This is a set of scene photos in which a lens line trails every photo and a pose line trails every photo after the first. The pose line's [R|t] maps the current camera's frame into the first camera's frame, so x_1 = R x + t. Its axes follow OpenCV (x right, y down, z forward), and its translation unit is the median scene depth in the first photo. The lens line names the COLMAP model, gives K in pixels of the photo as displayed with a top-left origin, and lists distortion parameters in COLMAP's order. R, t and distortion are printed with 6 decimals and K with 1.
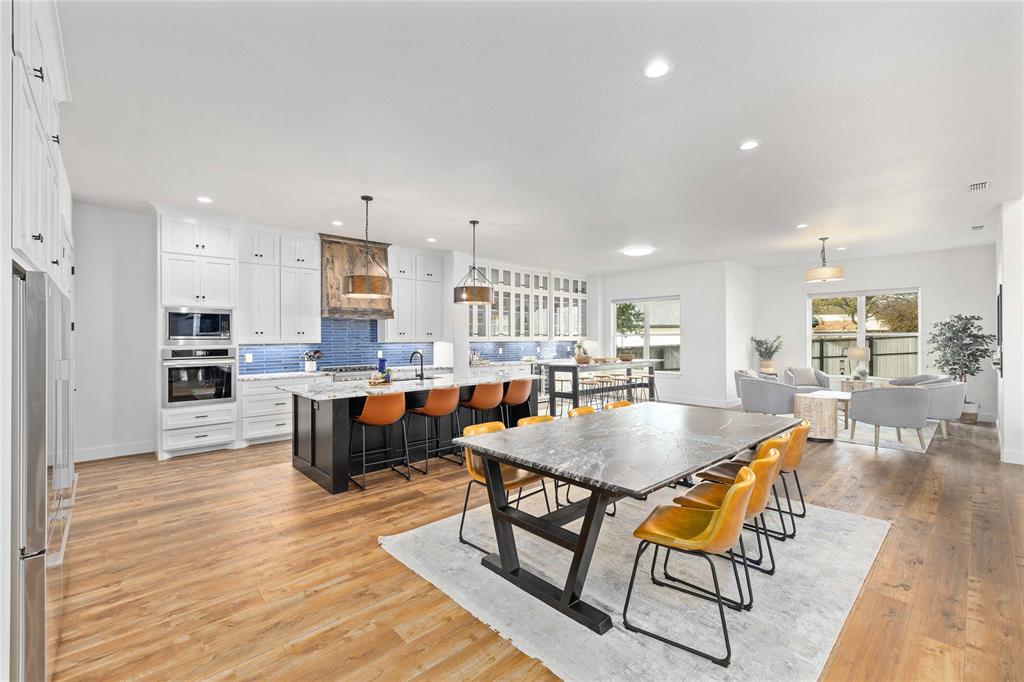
lens RADIAL K [[433.7, 0, 514.0], [0, 433.7, 338.8], [0, 0, 1]] dist [0.001251, 0.000310]
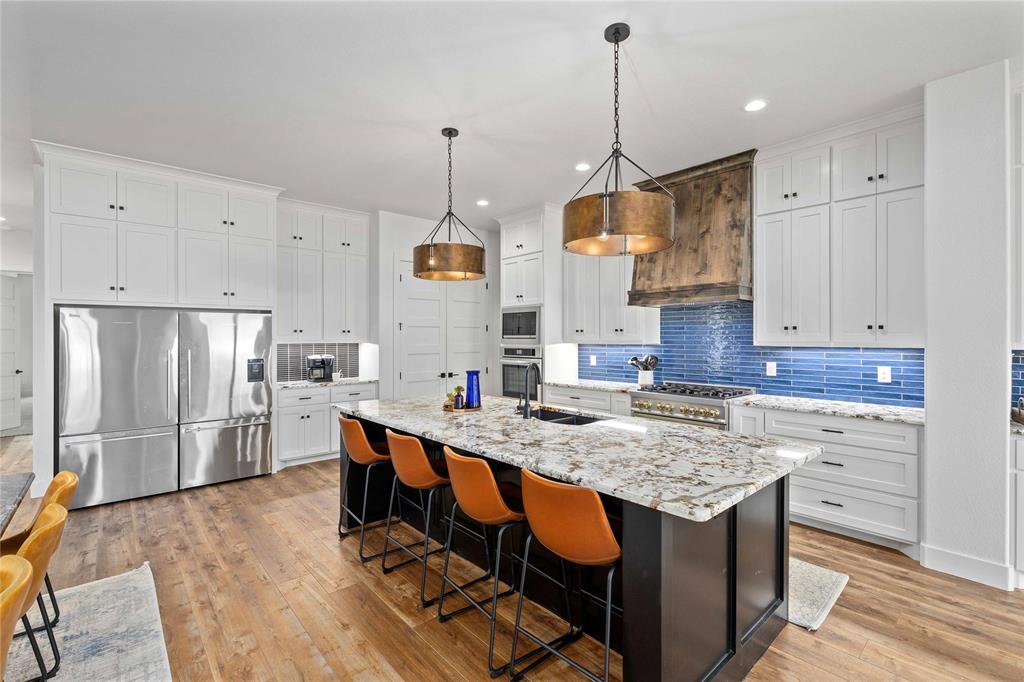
lens RADIAL K [[453.5, 0, 506.3], [0, 453.5, 338.1], [0, 0, 1]] dist [0.000411, -0.000589]
pose [[-0.028747, 0.006821, -0.999563, 0.254020], [0.000108, 0.999977, 0.006821, -0.004810], [0.999587, 0.000088, -0.028747, 0.747161]]
